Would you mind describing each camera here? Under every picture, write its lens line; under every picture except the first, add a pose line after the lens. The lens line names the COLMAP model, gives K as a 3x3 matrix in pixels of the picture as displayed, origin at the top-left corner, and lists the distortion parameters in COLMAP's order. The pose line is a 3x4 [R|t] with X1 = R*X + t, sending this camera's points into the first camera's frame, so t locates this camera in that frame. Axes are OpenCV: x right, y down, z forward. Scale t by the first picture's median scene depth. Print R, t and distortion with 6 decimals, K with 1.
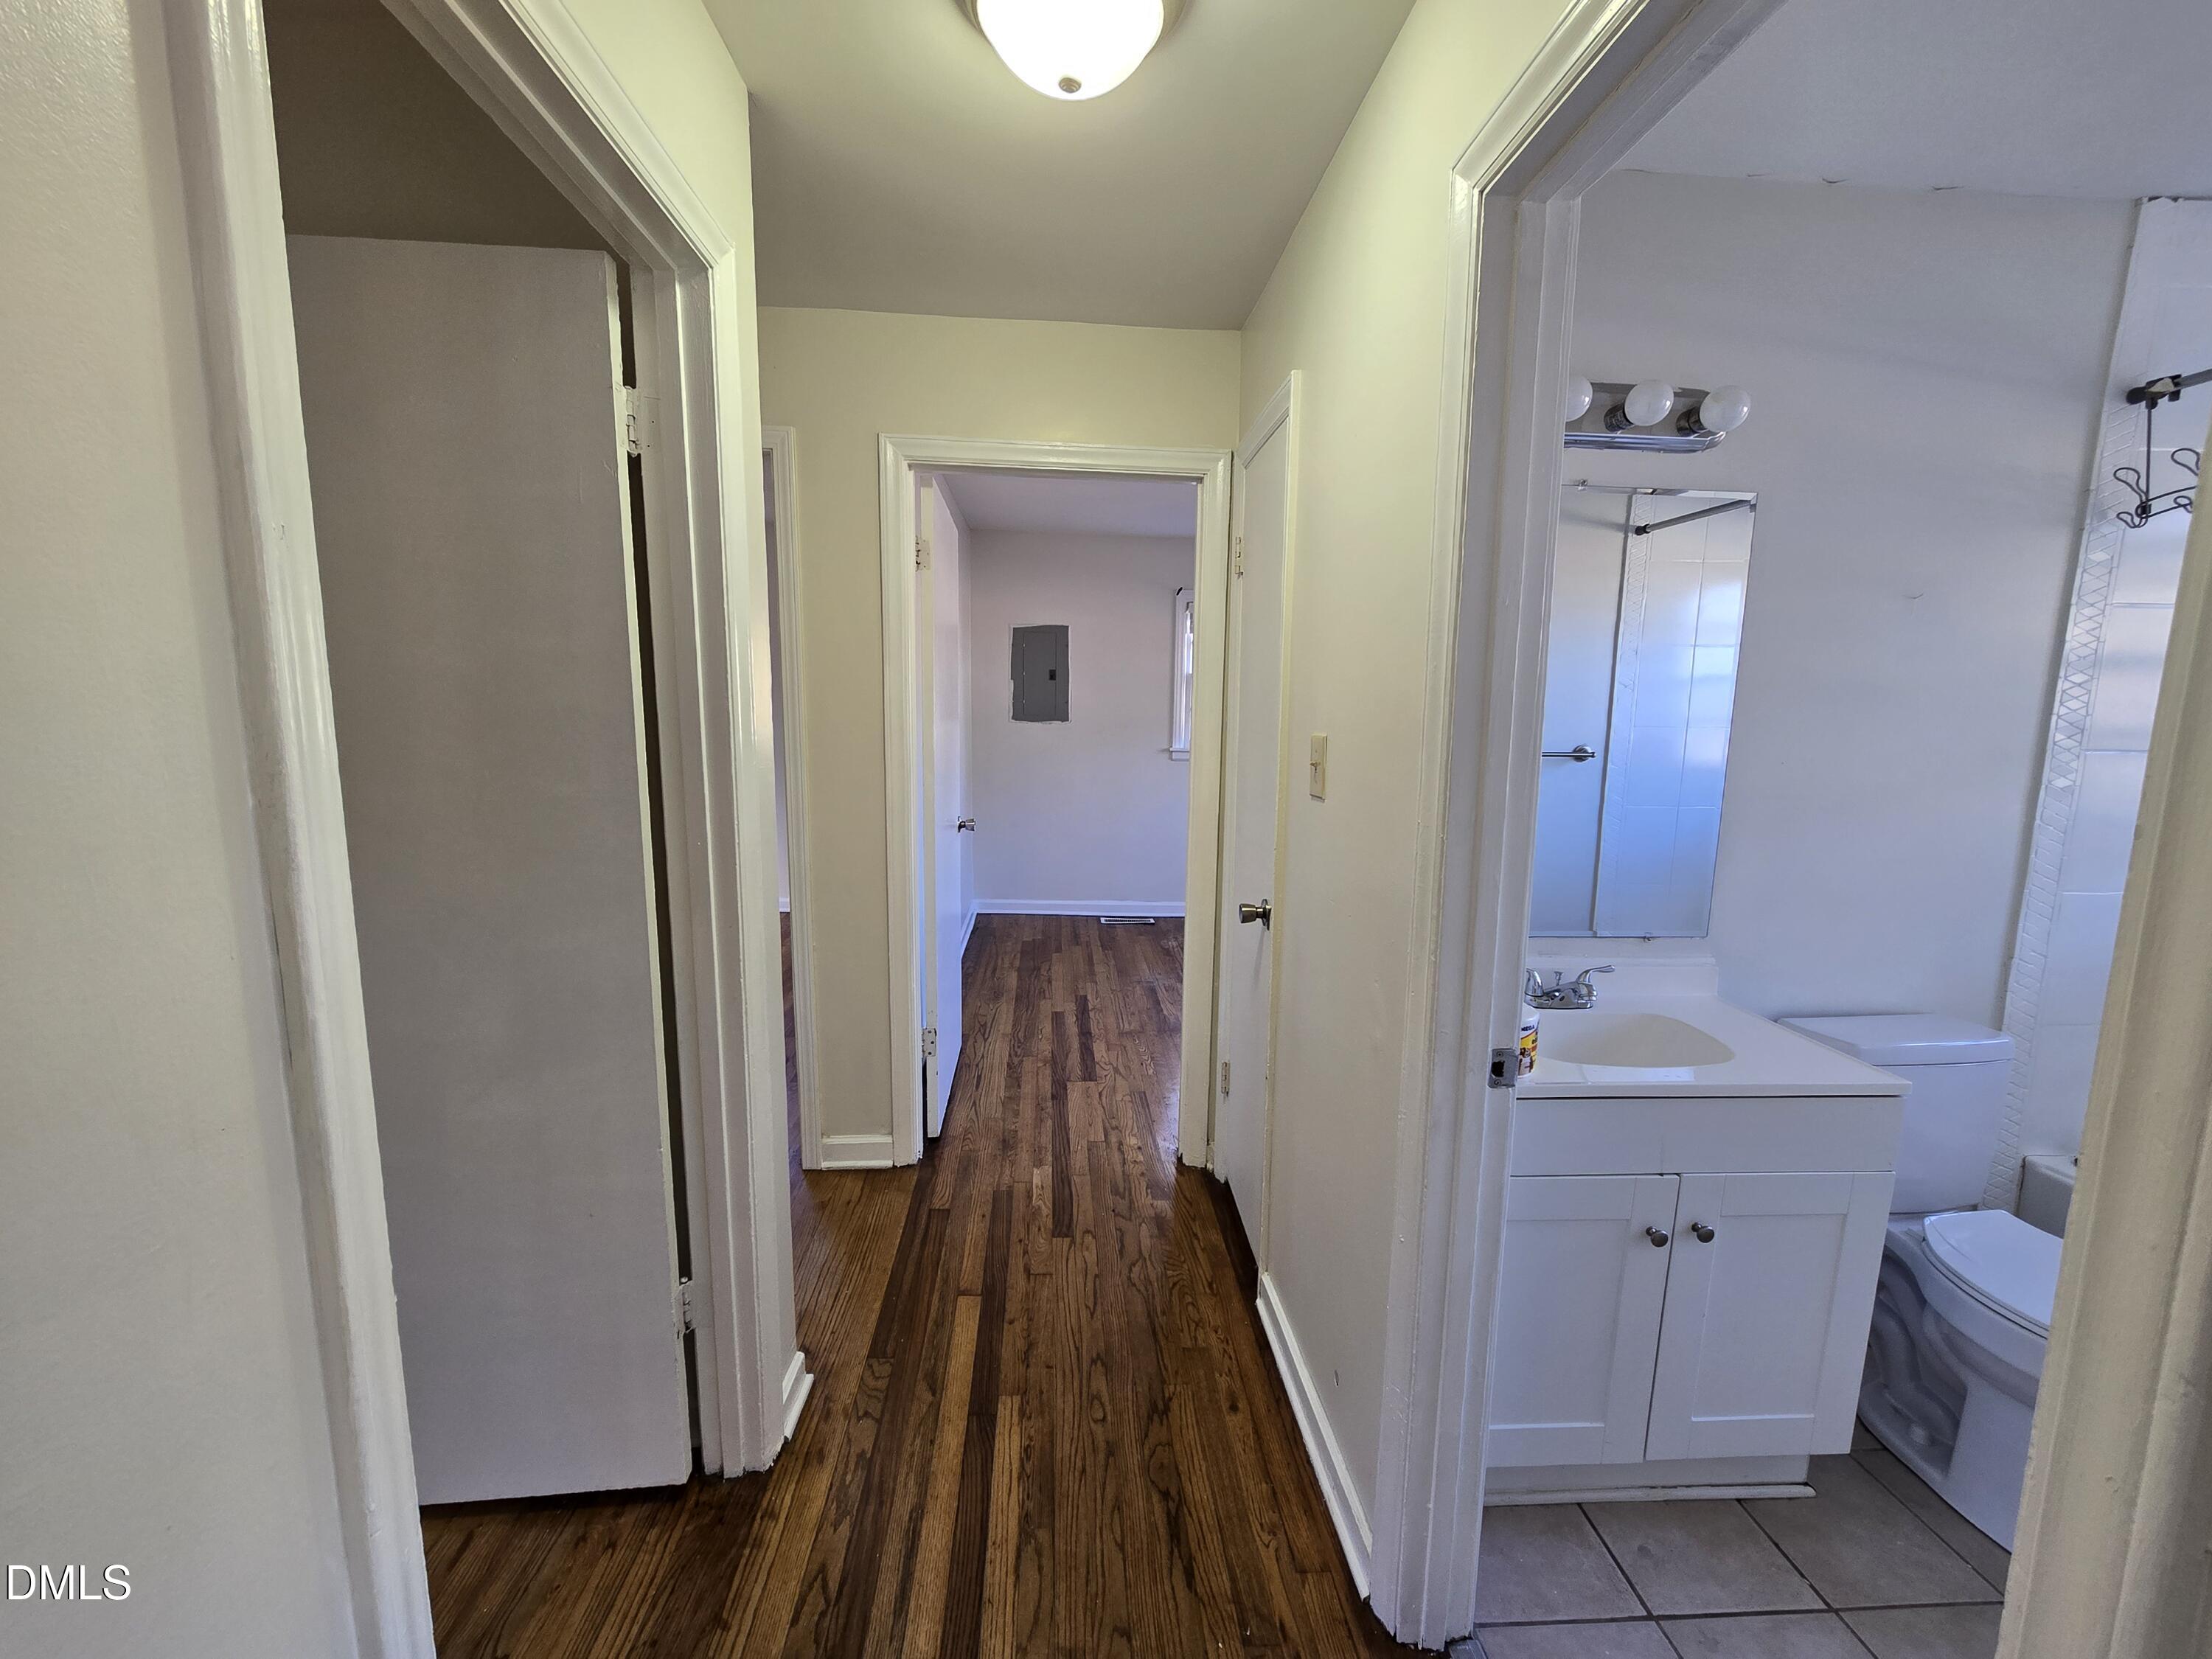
lens RADIAL K [[901.5, 0, 1114.4], [0, 901.5, 833.1], [0, 0, 1]] dist [-0.000637, -0.000210]
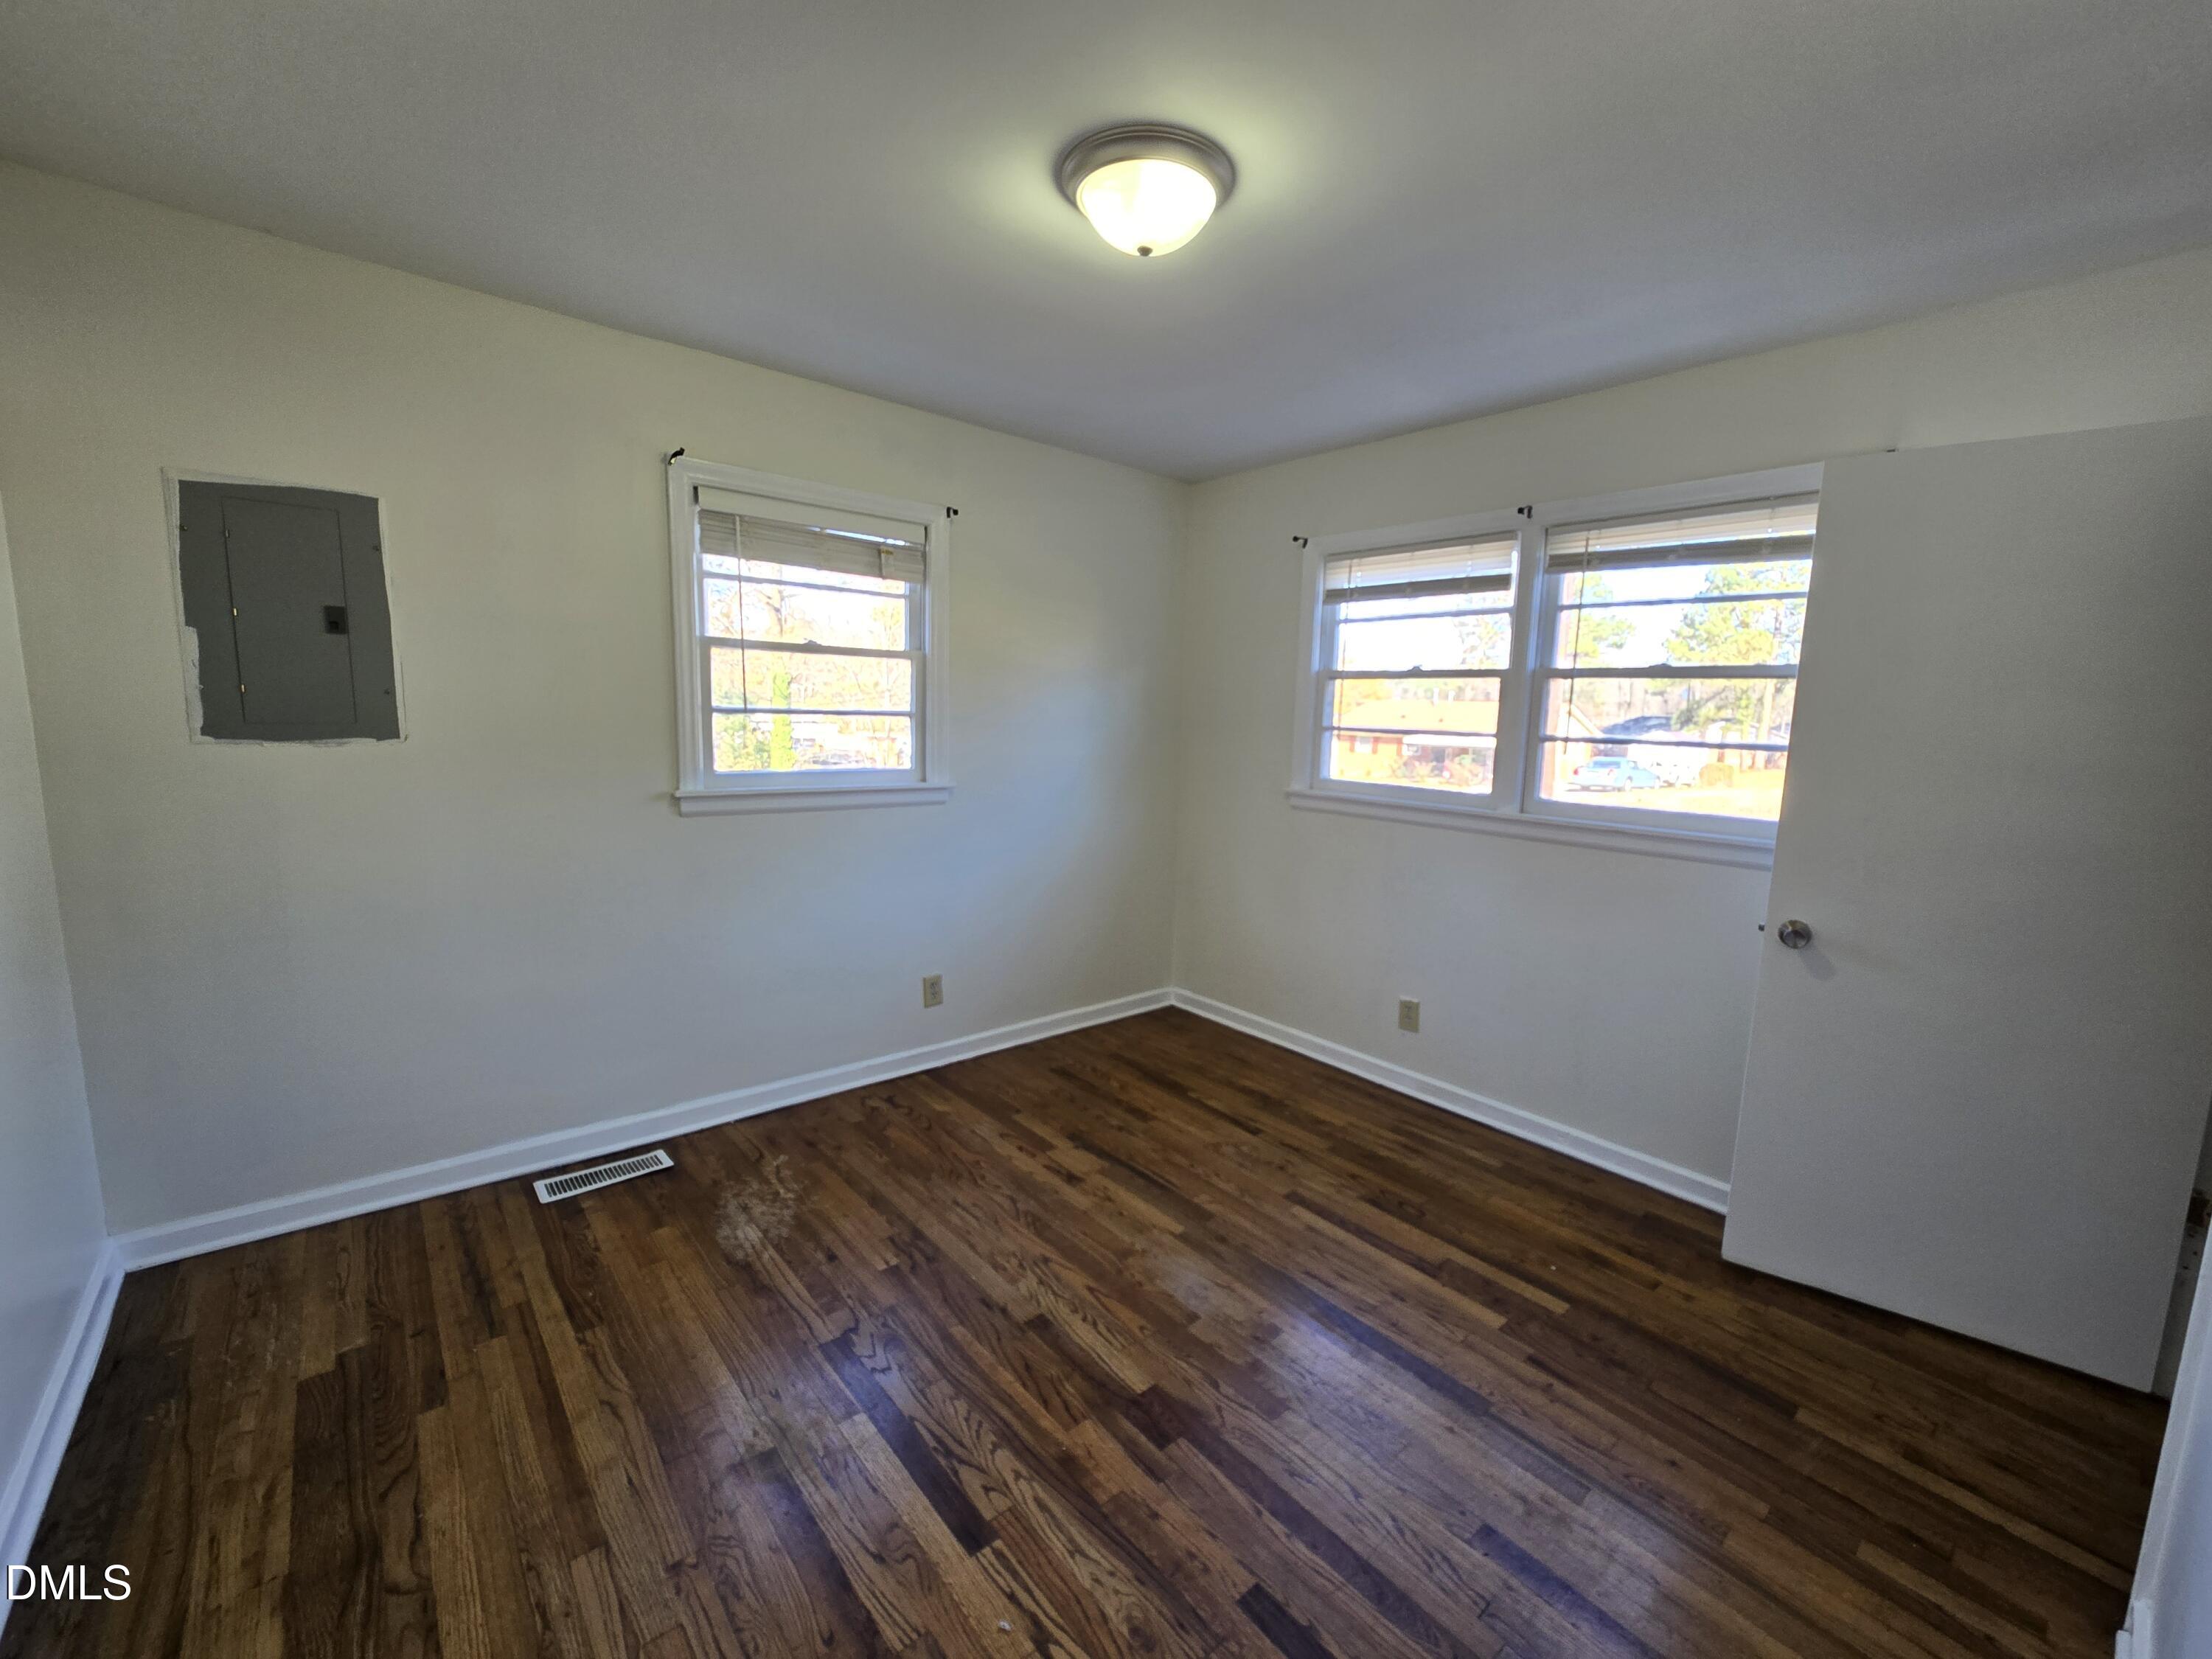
lens RADIAL K [[901.5, 0, 1114.4], [0, 901.5, 833.1], [0, 0, 1]] dist [-0.000637, -0.000210]
pose [[0.800684, -0.075096, 0.594362, -0.044933], [0.067937, 0.997094, 0.034461, -0.088449], [-0.595222, 0.012787, 0.803459, 0.584971]]
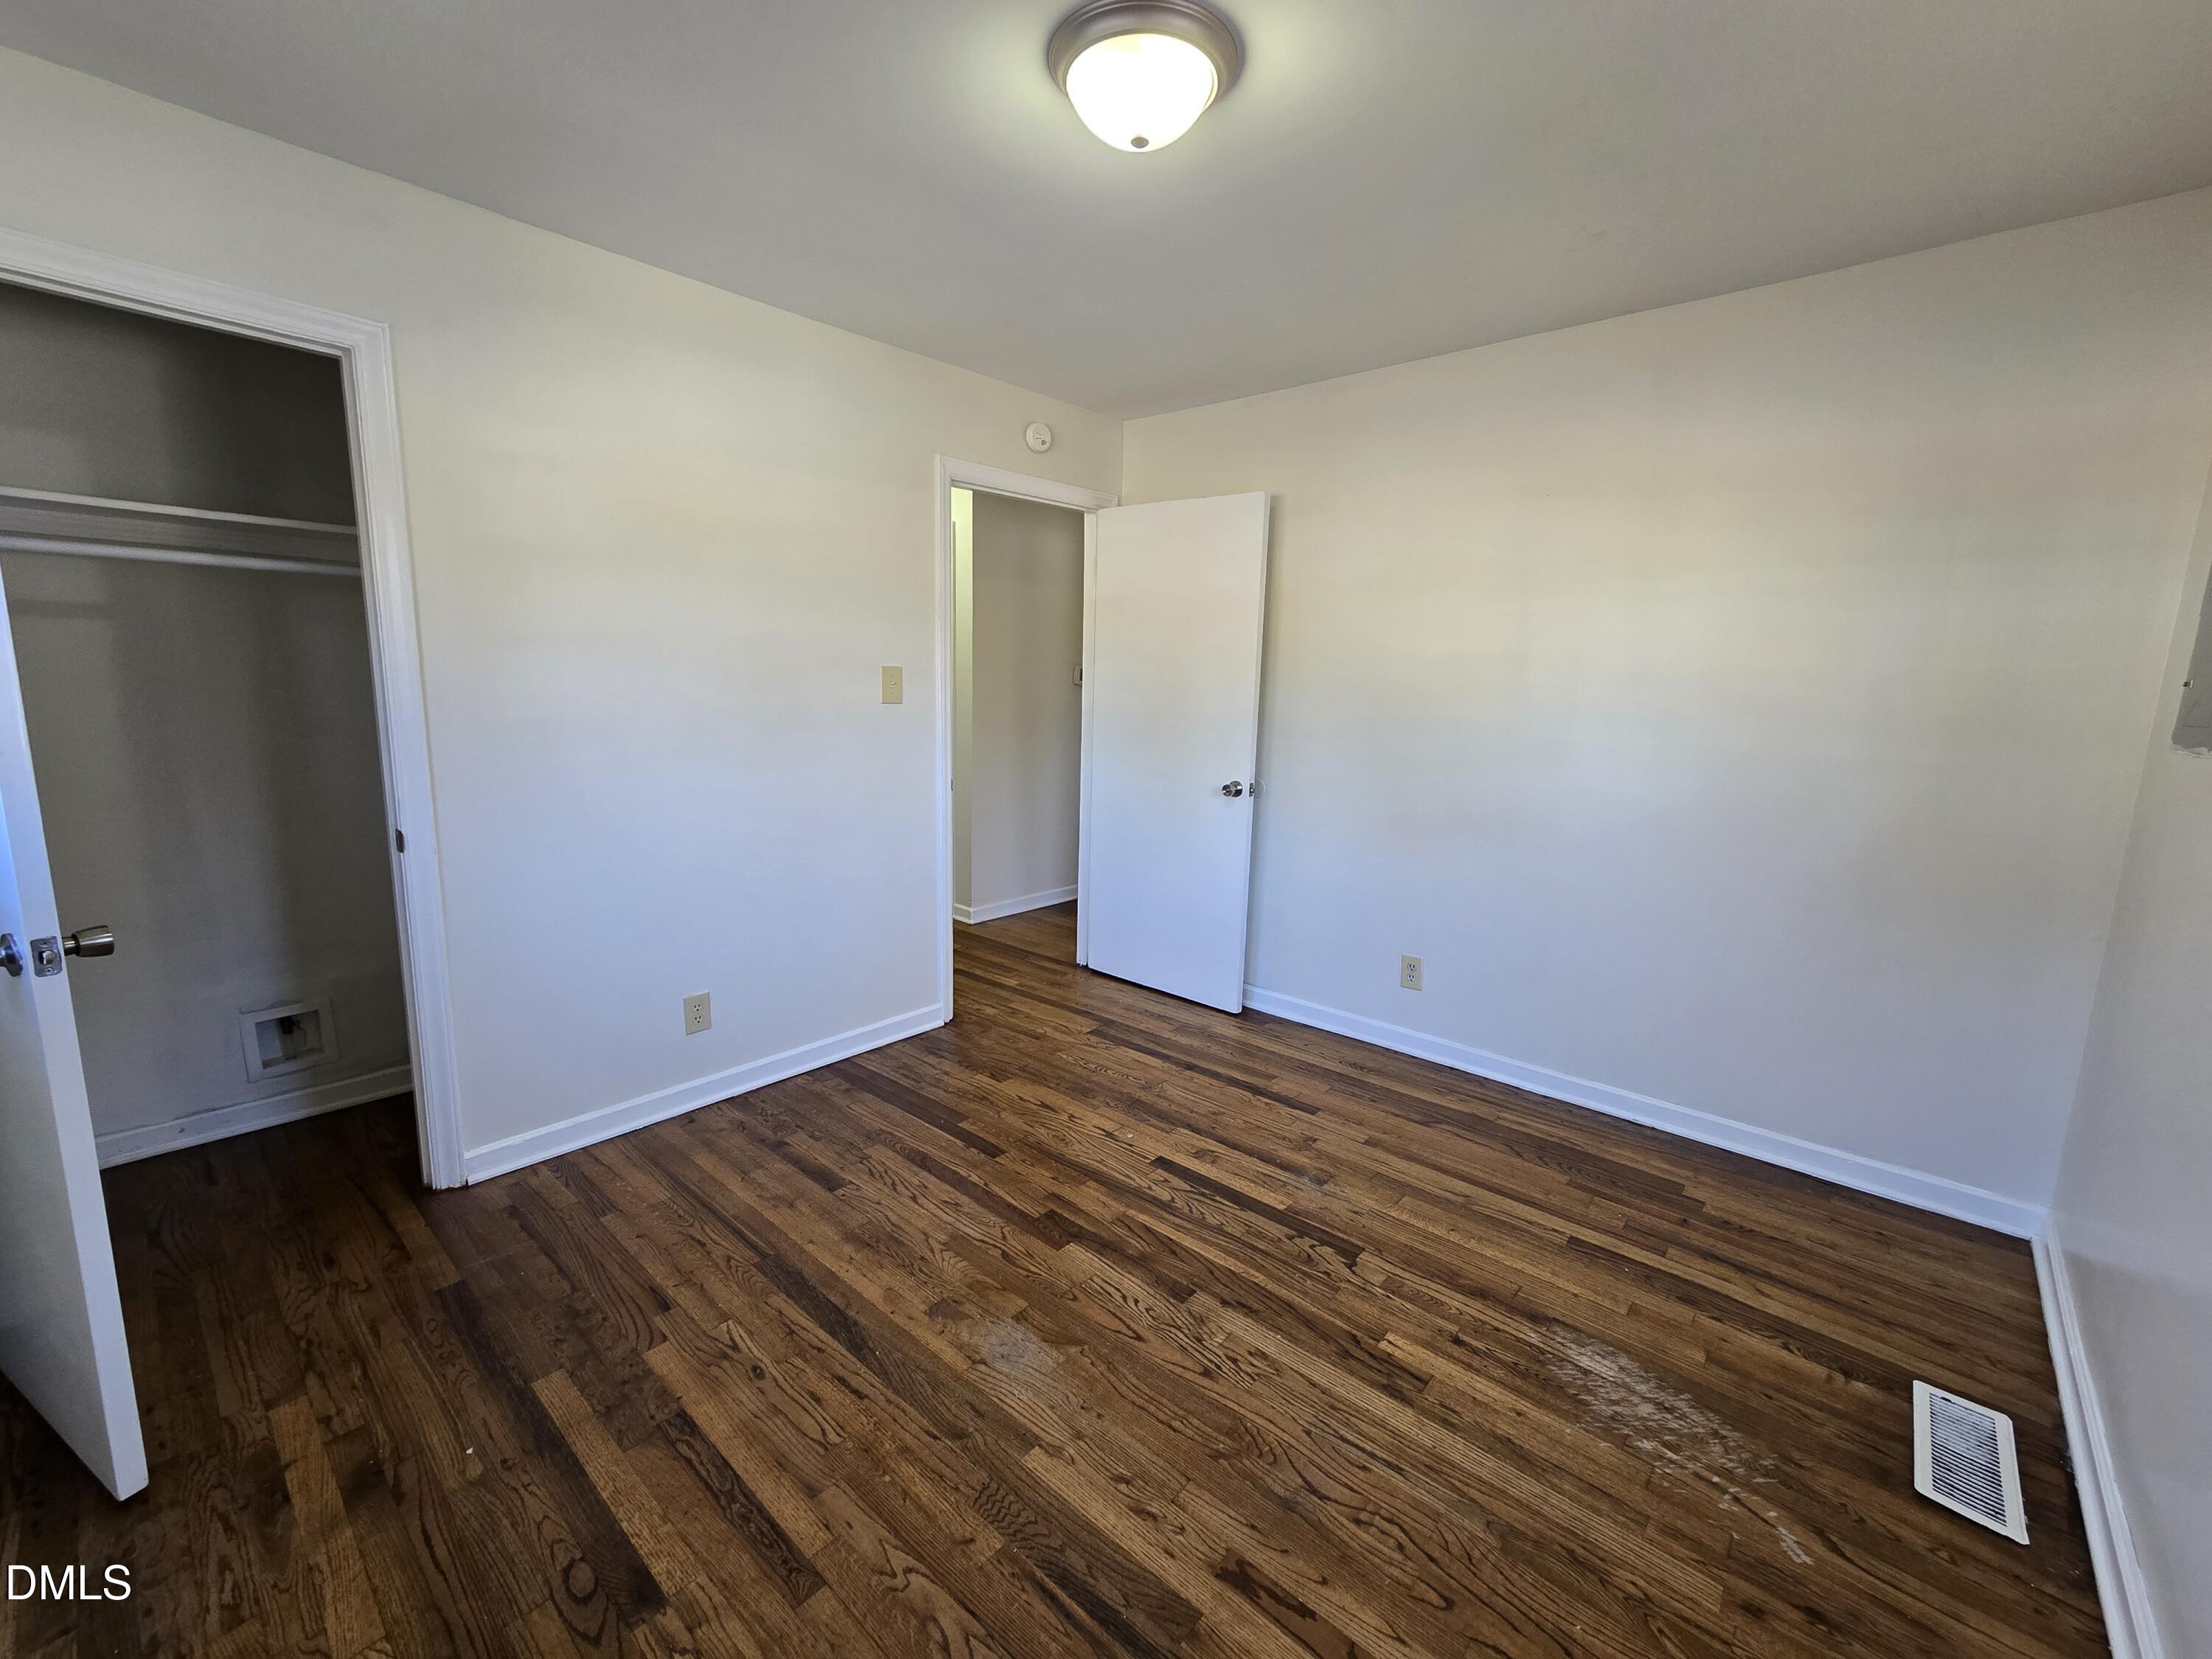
lens RADIAL K [[901.5, 0, 1114.4], [0, 901.5, 833.1], [0, 0, 1]] dist [-0.000637, -0.000210]
pose [[-0.707164, 0.091665, -0.701083, 0.461934], [-0.135219, 0.955726, 0.261350, -0.151088], [0.694000, 0.279617, -0.663460, 1.154259]]
